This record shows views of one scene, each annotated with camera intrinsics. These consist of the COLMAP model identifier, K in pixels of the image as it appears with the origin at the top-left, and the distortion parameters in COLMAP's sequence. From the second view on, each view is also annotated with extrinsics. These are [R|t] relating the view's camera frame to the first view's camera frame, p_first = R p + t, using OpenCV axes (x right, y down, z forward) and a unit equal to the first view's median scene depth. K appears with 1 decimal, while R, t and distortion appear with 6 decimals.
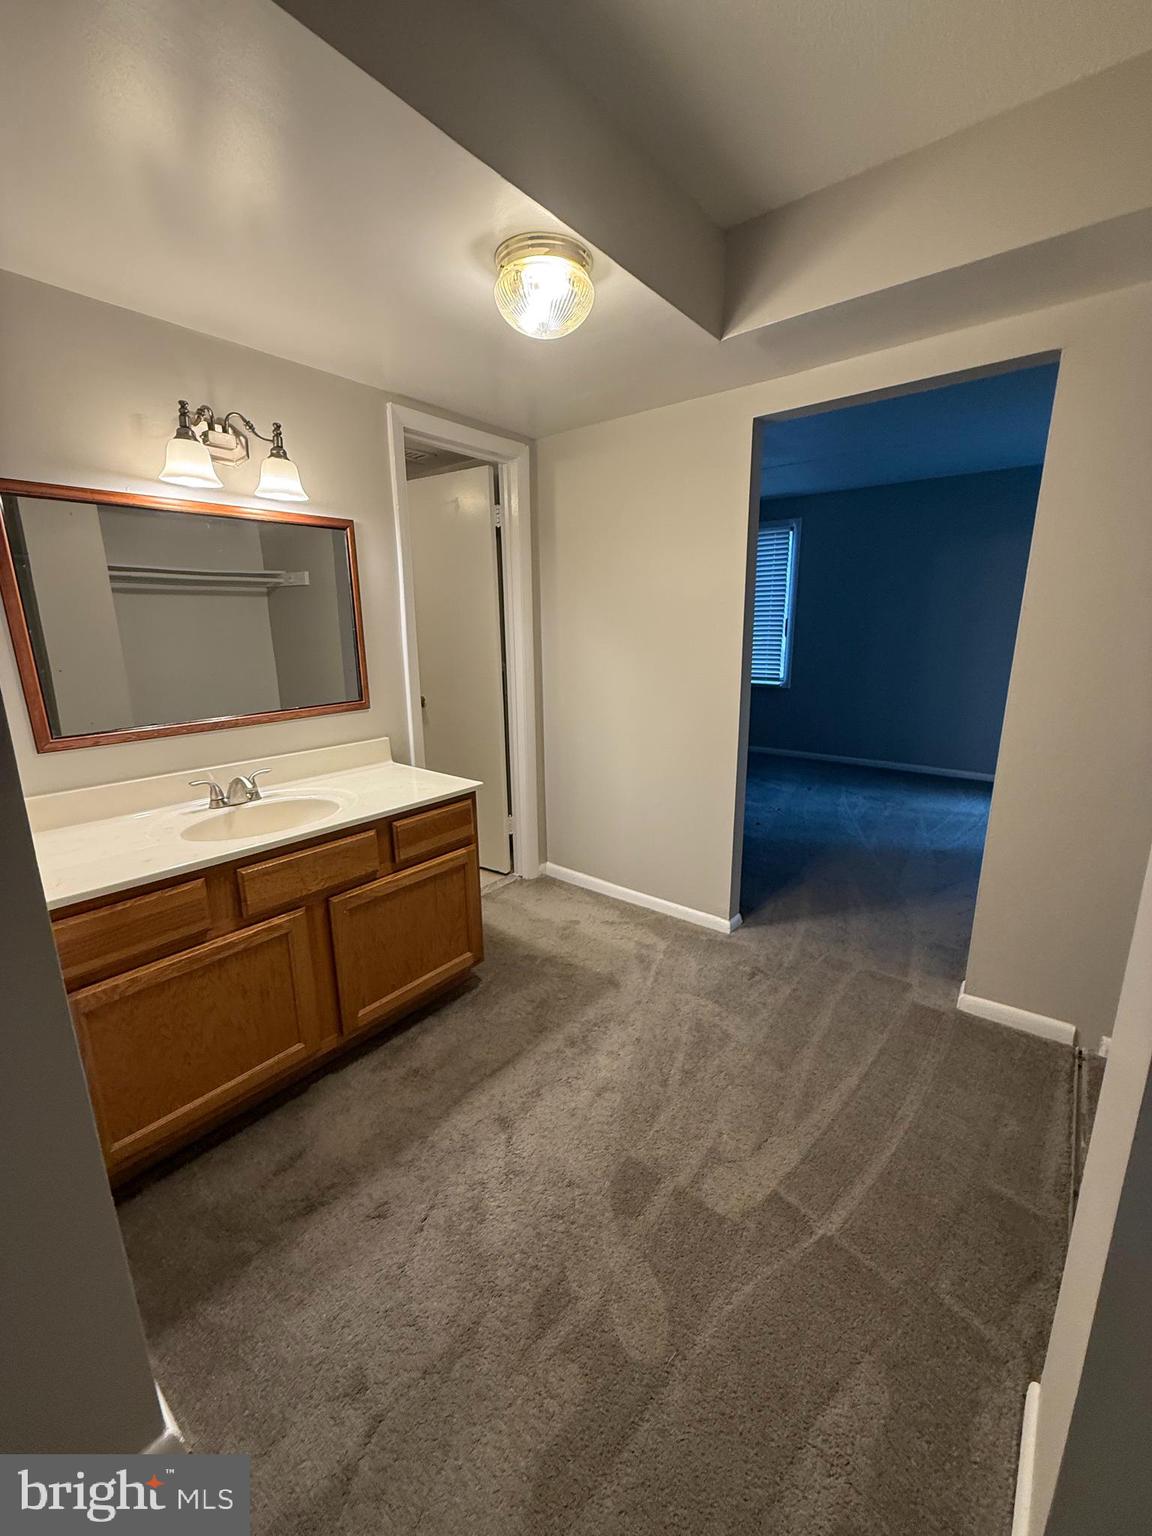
lens RADIAL K [[610.8, 0, 578.2], [0, 610.8, 762.3], [0, 0, 1]] dist [-0.000969, -0.000160]
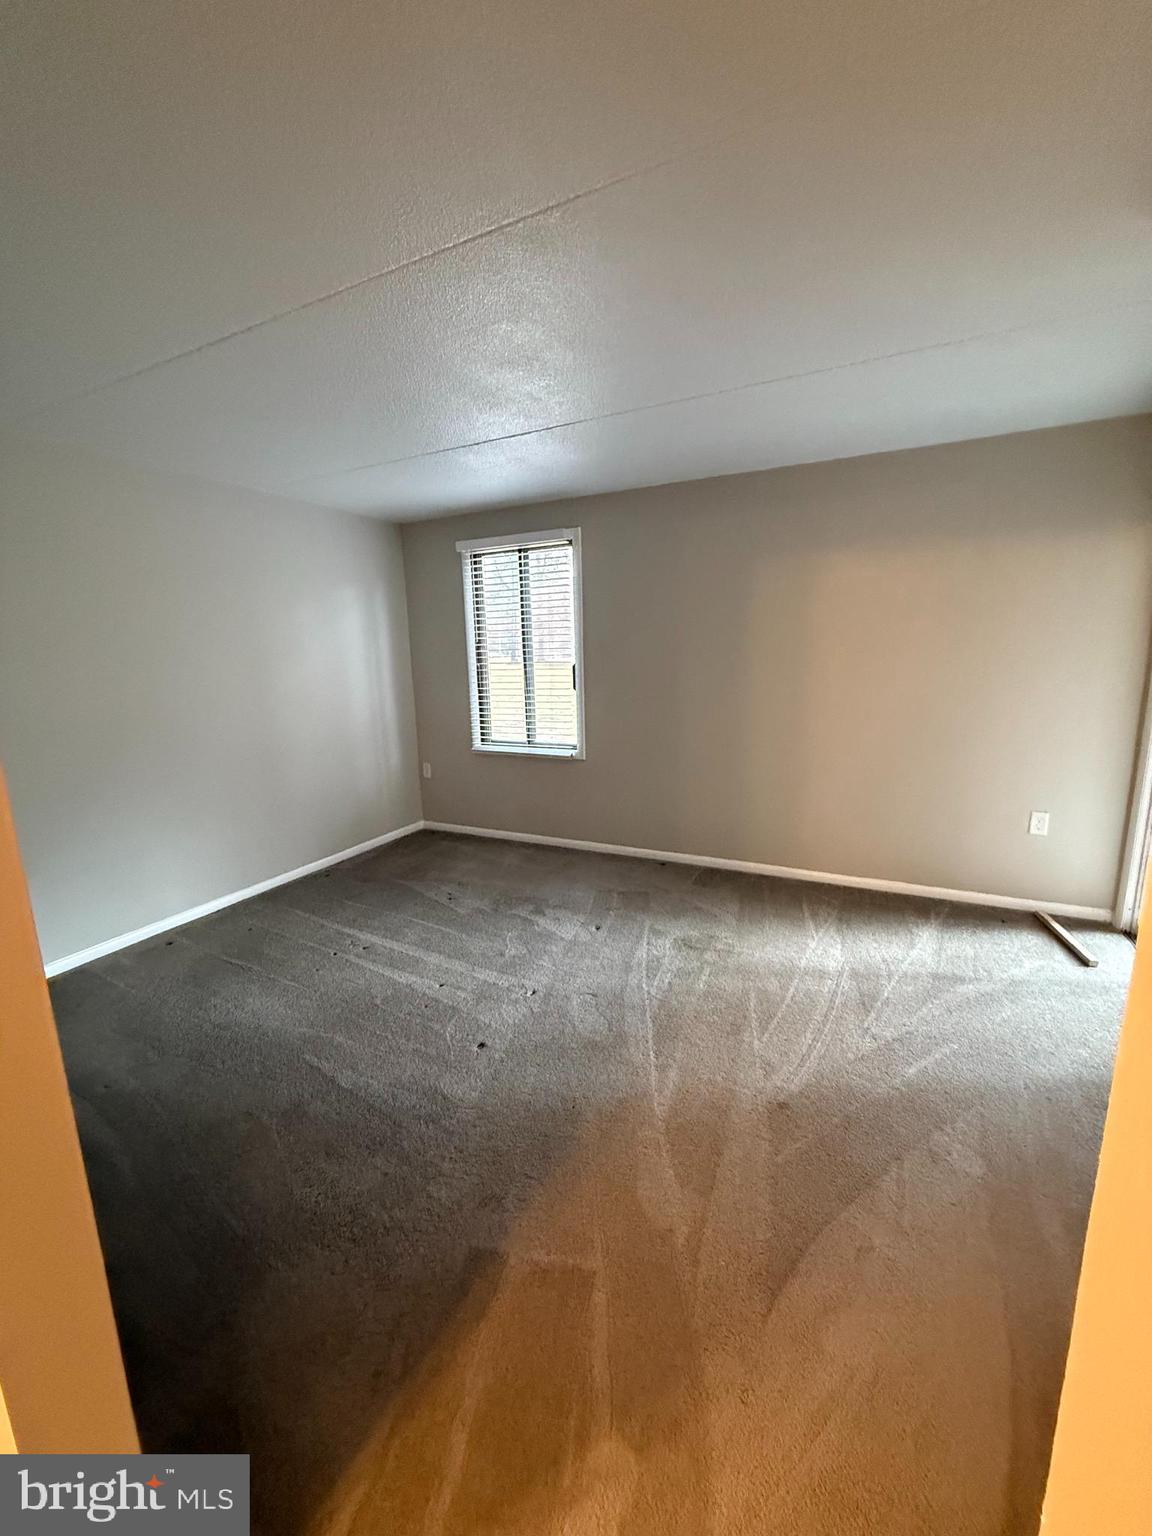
lens RADIAL K [[610.8, 0, 578.2], [0, 610.8, 762.3], [0, 0, 1]] dist [-0.000969, -0.000160]
pose [[0.978357, -0.054271, 0.199679, 0.554899], [0.062606, 0.997401, -0.035662, -0.259507], [-0.197224, 0.047391, 0.979212, 0.834834]]
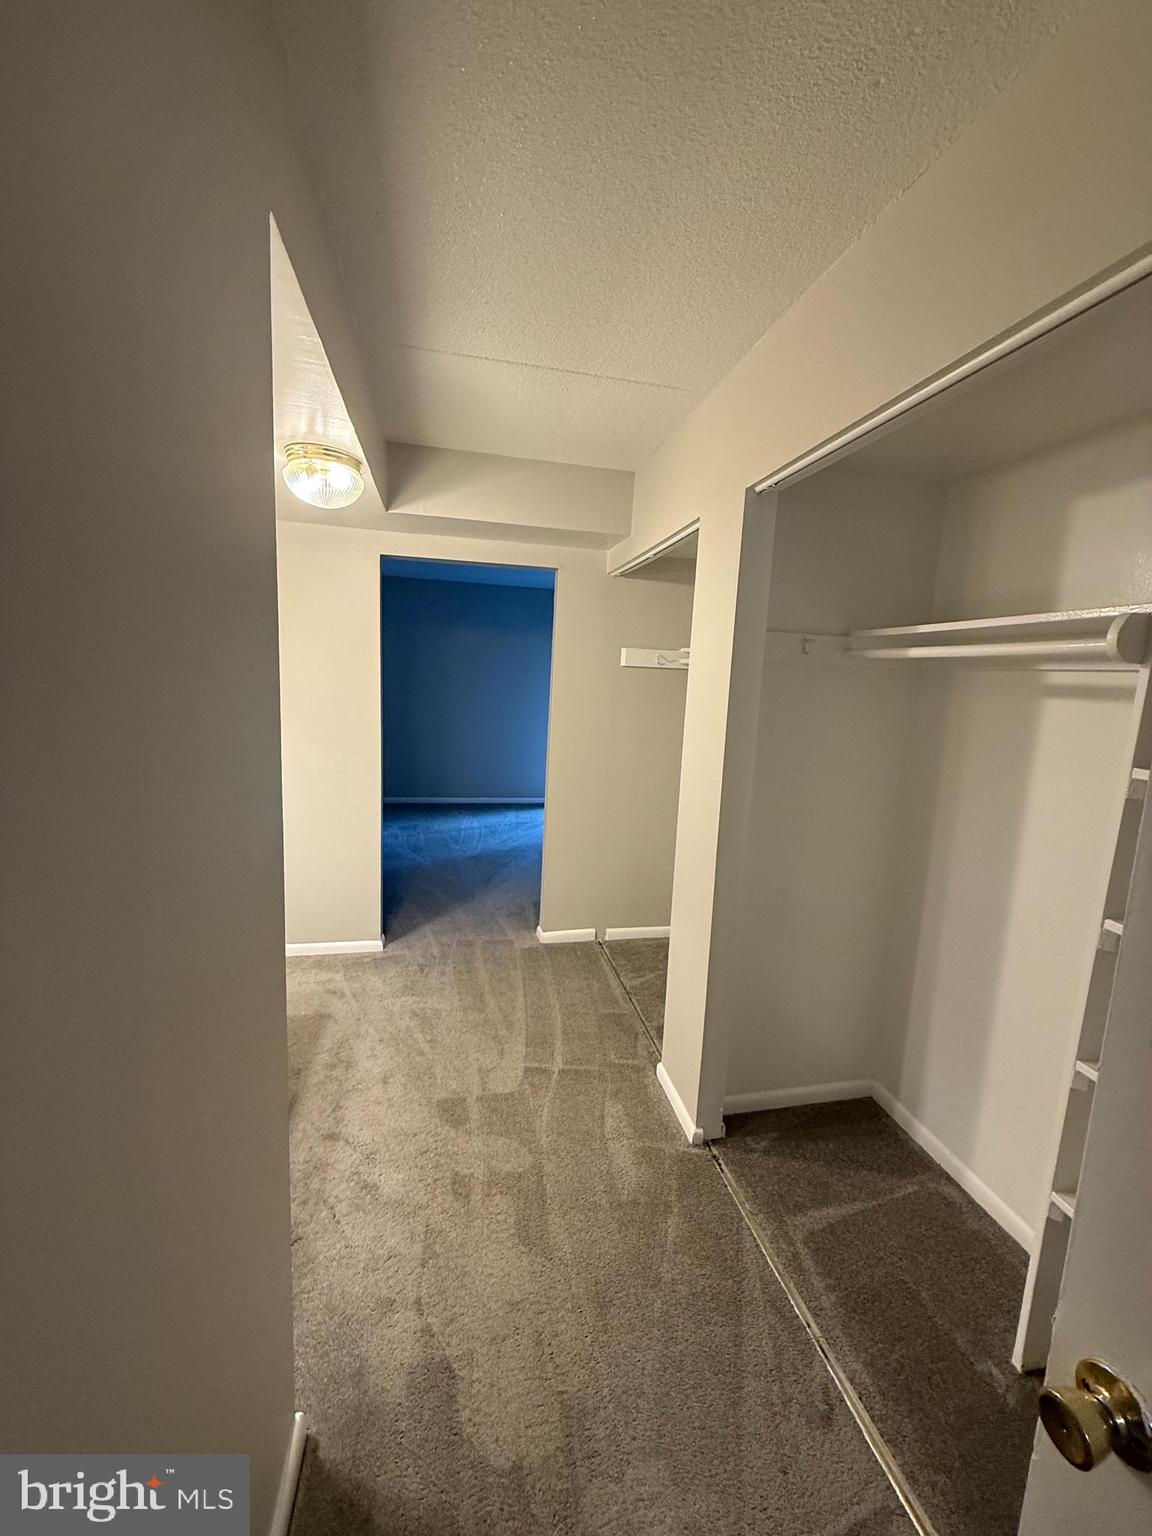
lens RADIAL K [[610.8, 0, 578.2], [0, 610.8, 762.3], [0, 0, 1]] dist [-0.000969, -0.000160]
pose [[0.625096, -0.070814, 0.777329, -0.561565], [0.120871, 0.992645, -0.006770, -0.051843], [-0.771132, 0.098188, 0.629058, -0.148489]]
